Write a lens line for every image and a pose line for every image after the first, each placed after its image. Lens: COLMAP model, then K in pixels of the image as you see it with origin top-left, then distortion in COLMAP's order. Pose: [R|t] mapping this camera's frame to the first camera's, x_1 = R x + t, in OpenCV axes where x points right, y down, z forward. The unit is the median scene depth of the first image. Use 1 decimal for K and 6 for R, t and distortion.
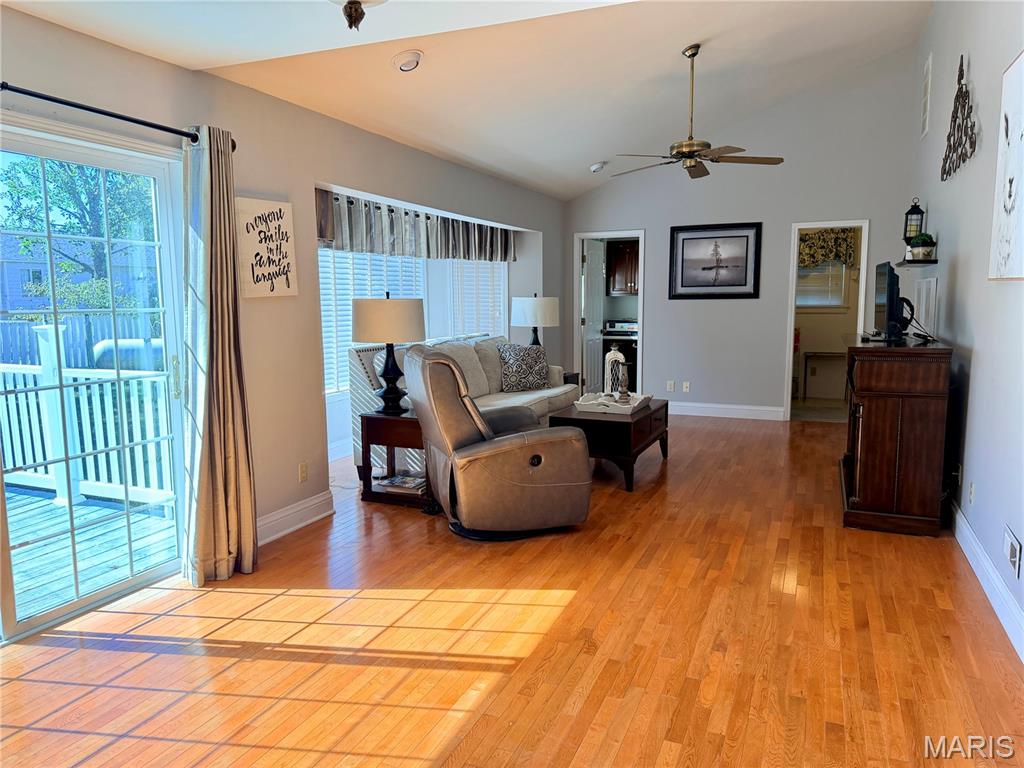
lens RADIAL K [[718.7, 0, 512.0], [0, 718.7, 384.0], [0, 0, 1]] dist [0.112346, -0.174238]
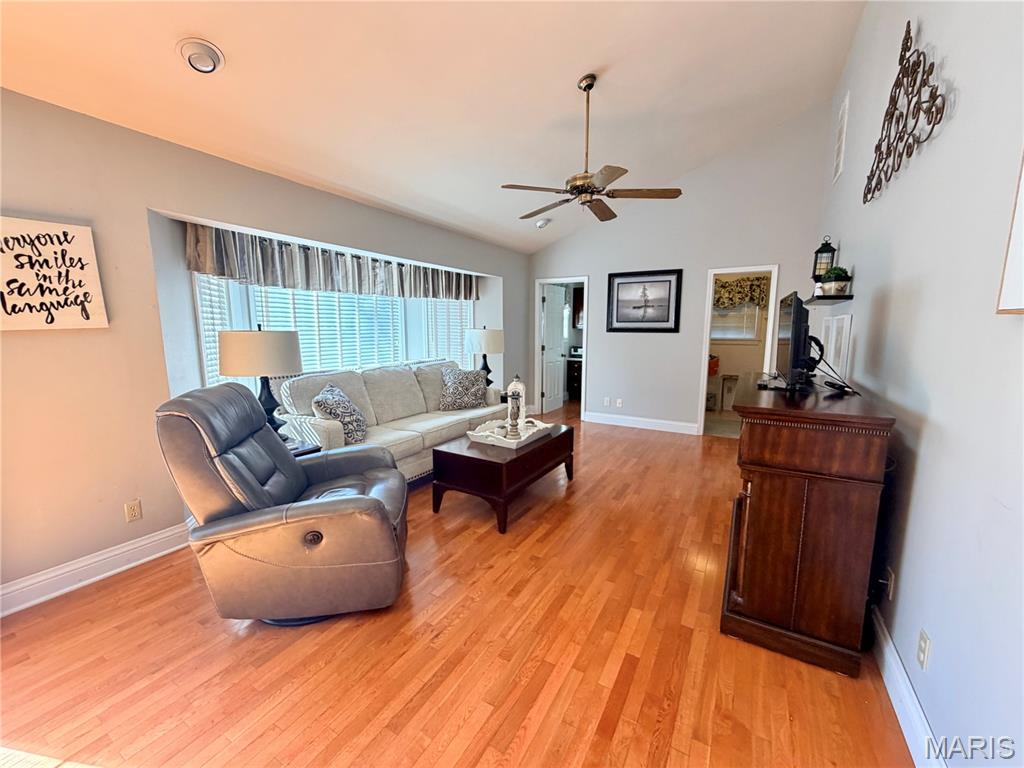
lens RADIAL K [[403.9, 0, 512.0], [0, 403.9, 384.0], [0, 0, 1]] dist [0.006880, -0.008106]
pose [[0.991203, 0.026763, -0.129613, 0.215224], [-0.024373, 0.999503, 0.019991, -0.055087], [0.130084, -0.016656, 0.991363, 0.418345]]
